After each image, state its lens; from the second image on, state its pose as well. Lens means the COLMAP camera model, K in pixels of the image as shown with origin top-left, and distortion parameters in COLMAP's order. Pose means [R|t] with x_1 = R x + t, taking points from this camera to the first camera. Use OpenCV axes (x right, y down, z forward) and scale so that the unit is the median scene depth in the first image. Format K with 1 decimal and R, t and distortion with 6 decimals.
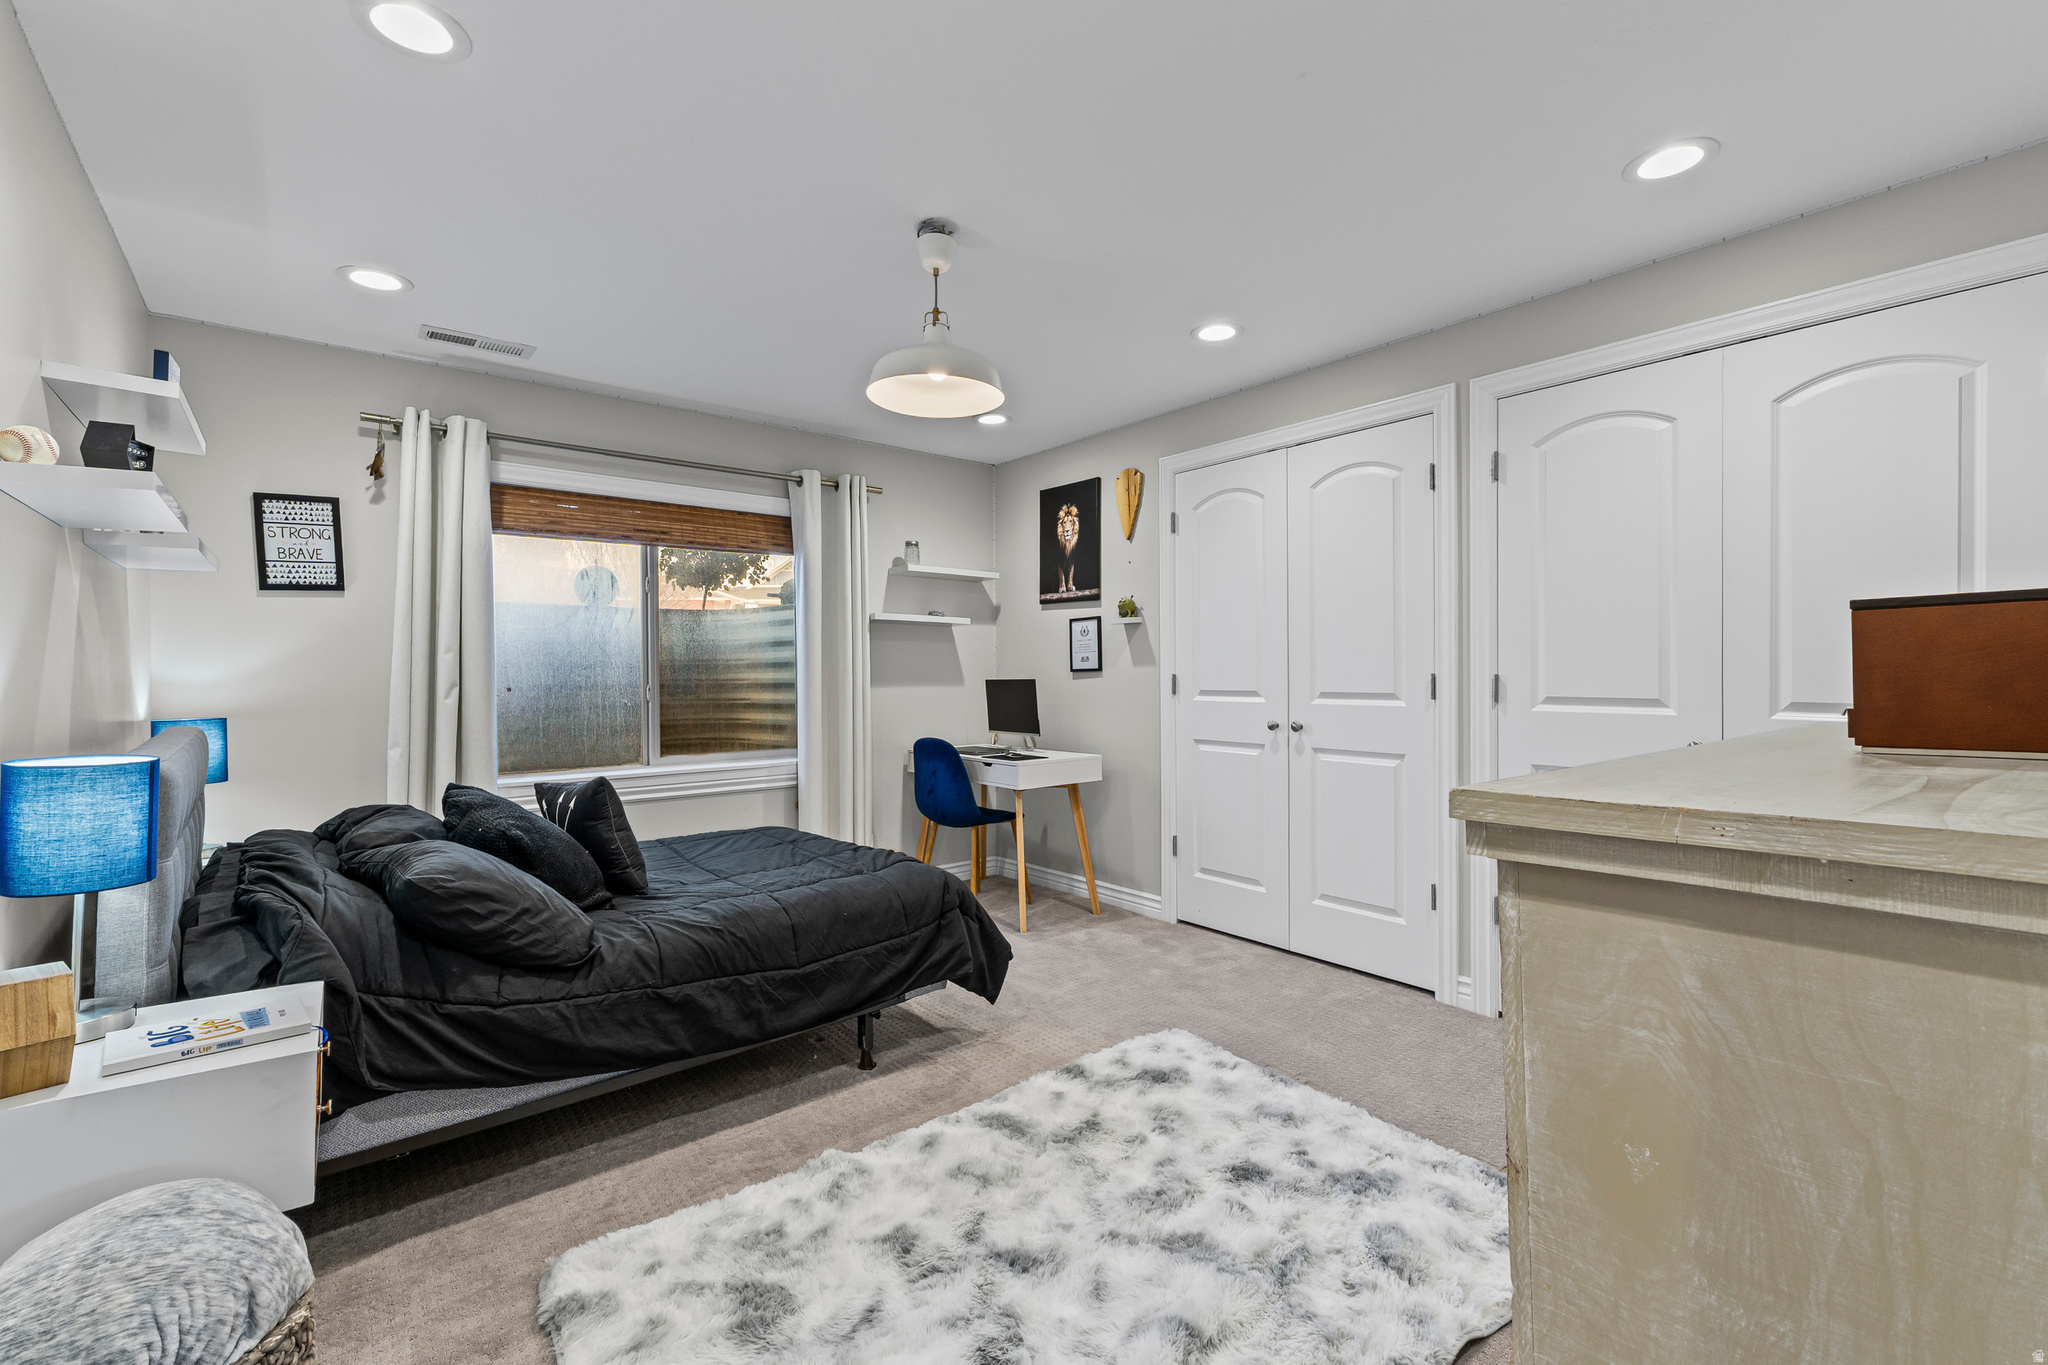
lens RADIAL K [[872.8, 0, 1024.0], [0, 872.8, 682.5], [0, 0, 1]] dist [-0.001380, -0.000008]
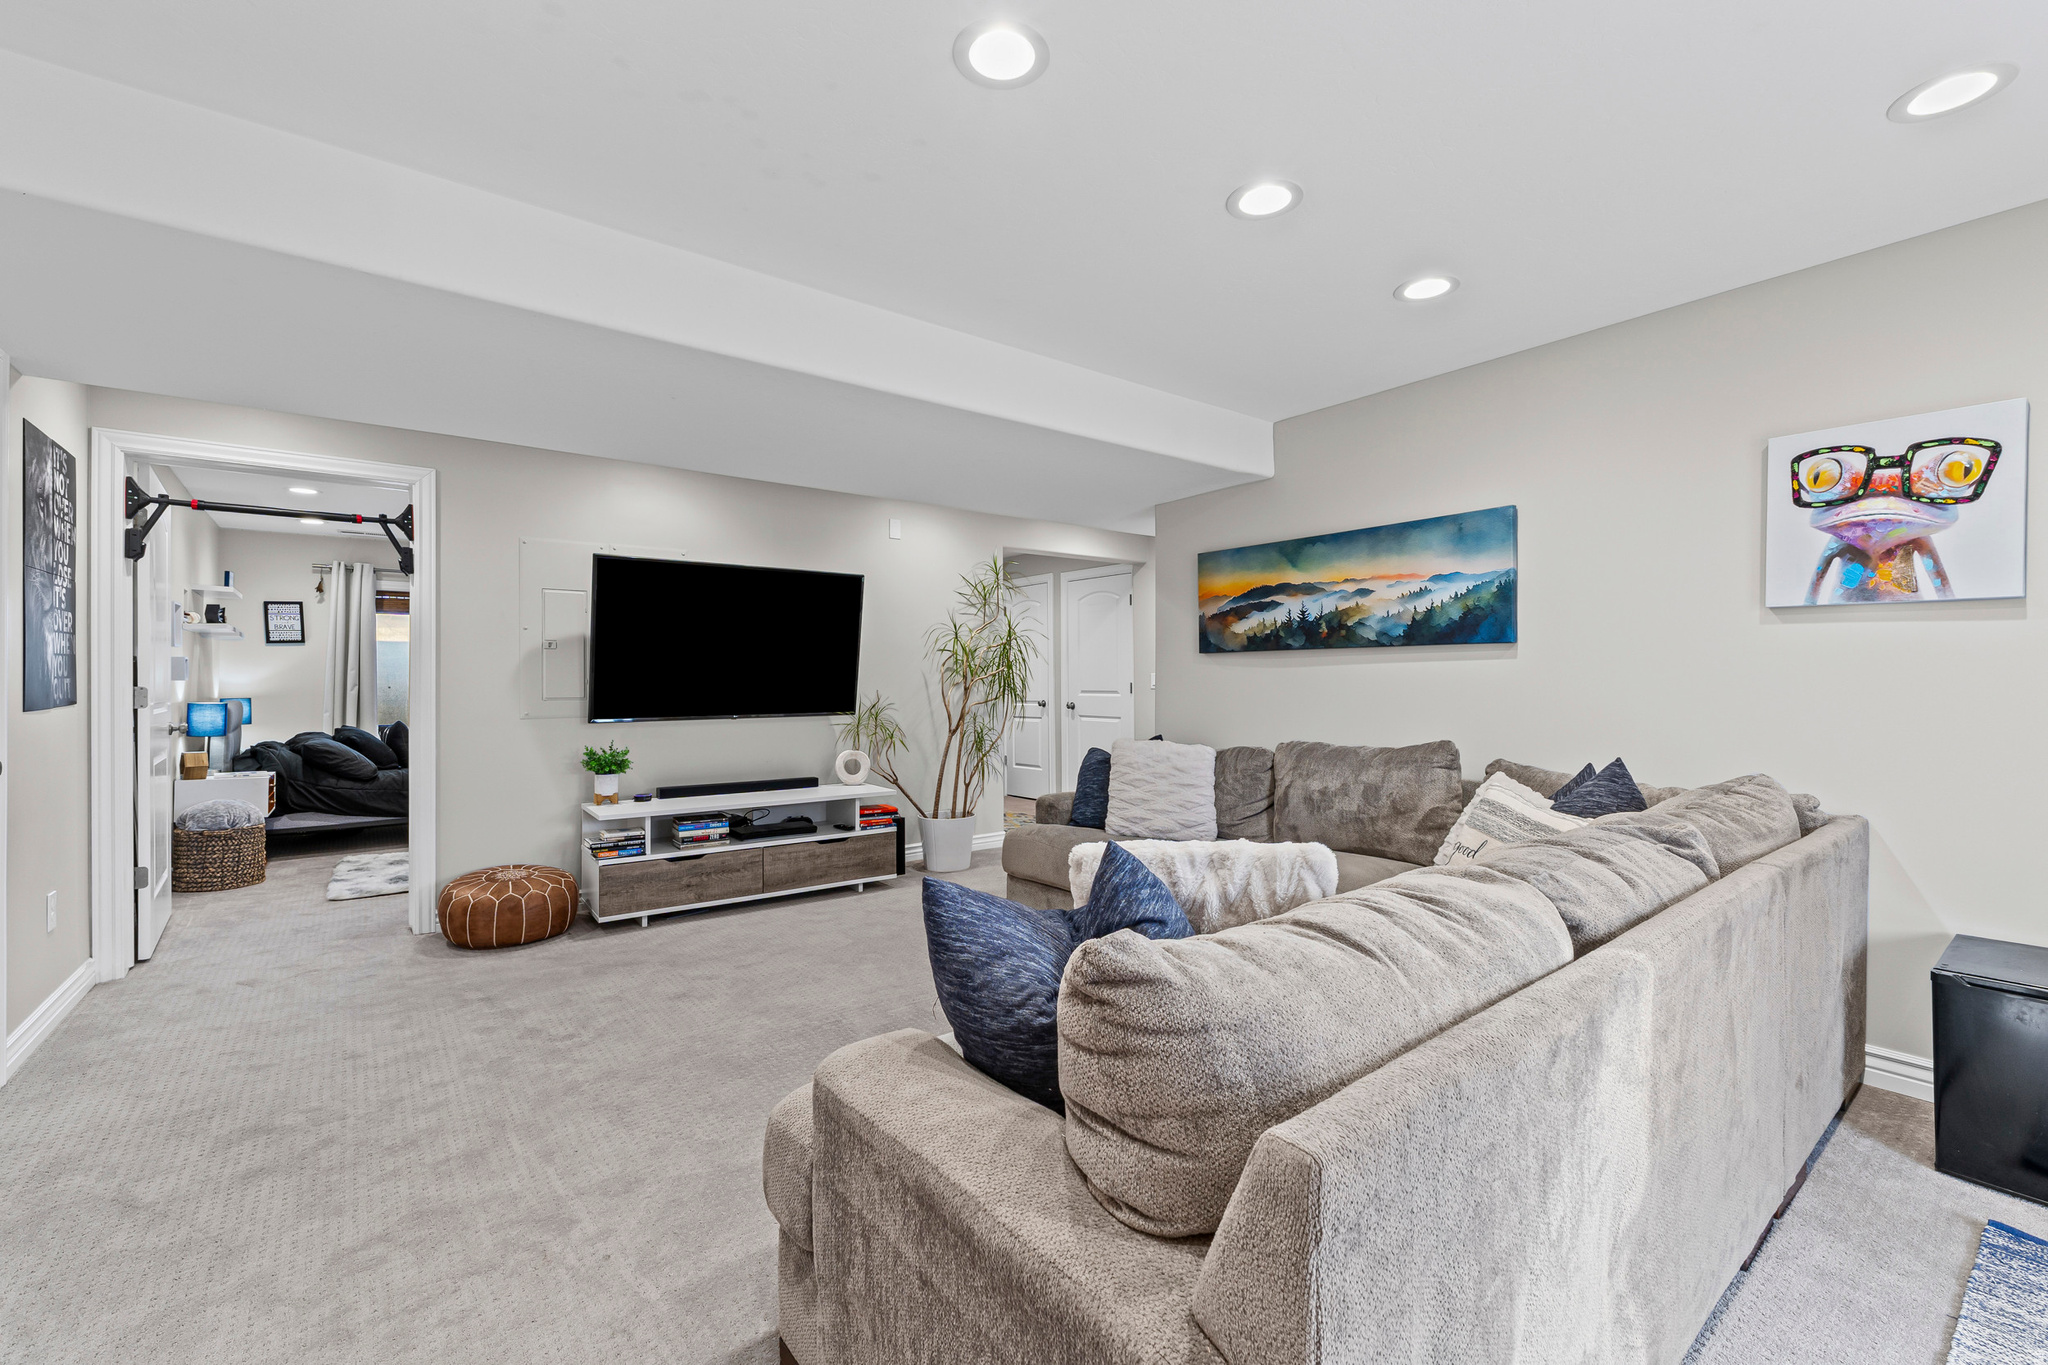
lens RADIAL K [[872.8, 0, 1024.0], [0, 872.8, 682.5], [0, 0, 1]] dist [-0.001380, -0.000008]
pose [[0.999521, -0.009743, -0.029385, 1.349554], [0.009366, 0.999873, -0.012932, 0.049341], [0.029508, 0.012651, 0.999484, -1.406311]]
